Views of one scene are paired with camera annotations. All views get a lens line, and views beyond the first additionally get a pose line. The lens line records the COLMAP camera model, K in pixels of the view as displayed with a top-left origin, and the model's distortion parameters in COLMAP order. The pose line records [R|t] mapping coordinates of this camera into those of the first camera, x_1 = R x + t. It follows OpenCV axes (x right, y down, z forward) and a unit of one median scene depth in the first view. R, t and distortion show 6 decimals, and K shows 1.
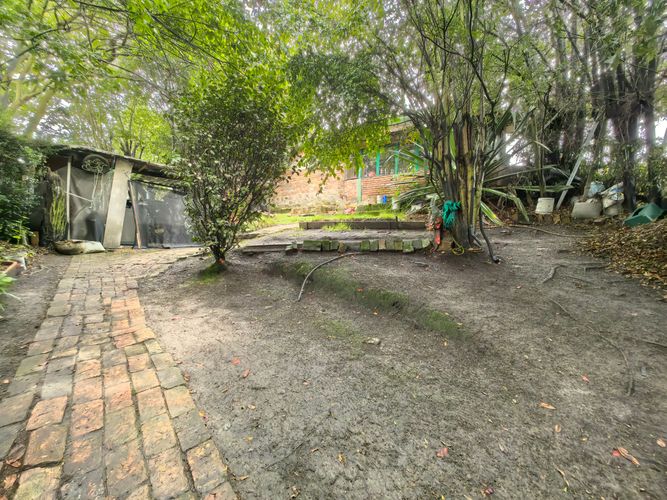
lens RADIAL K [[262.6, 0, 333.5], [0, 262.6, 250.0], [0, 0, 1]] dist [0.000713, 0.000191]
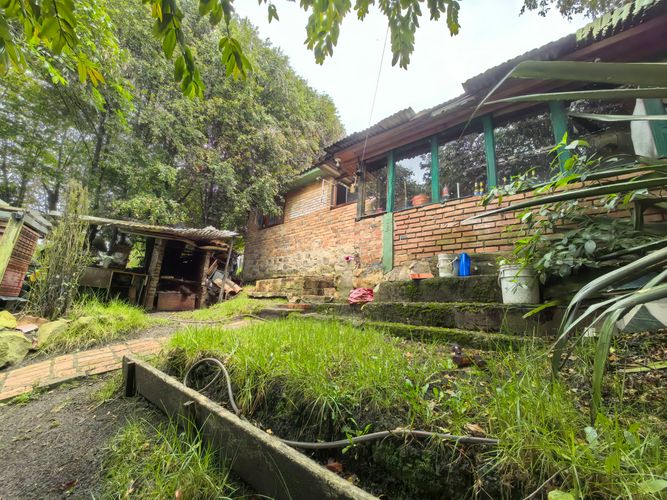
lens RADIAL K [[262.6, 0, 333.5], [0, 262.6, 250.0], [0, 0, 1]] dist [0.000713, 0.000191]
pose [[0.982755, -0.005979, -0.184816, 0.157946], [-0.036172, 0.973951, -0.223854, -0.214163], [0.181340, 0.226679, 0.956939, 1.061632]]
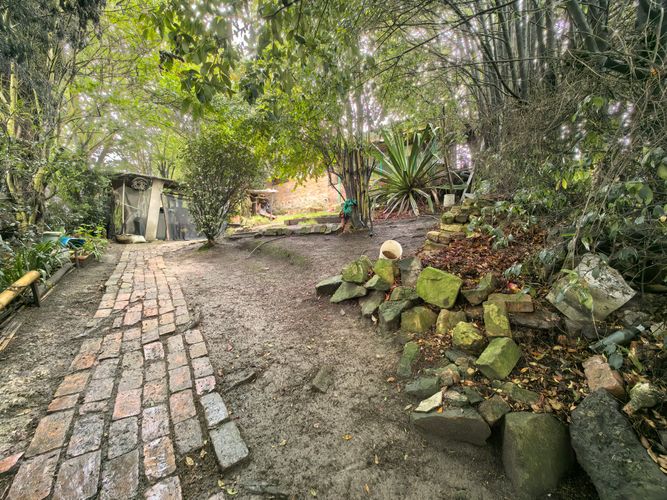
lens RADIAL K [[262.6, 0, 333.5], [0, 262.6, 250.0], [0, 0, 1]] dist [0.000713, 0.000191]
pose [[0.994912, -0.018720, -0.098995, 0.329036], [0.017376, 0.999745, -0.014423, 0.089538], [0.099240, 0.012630, 0.994983, -0.370658]]
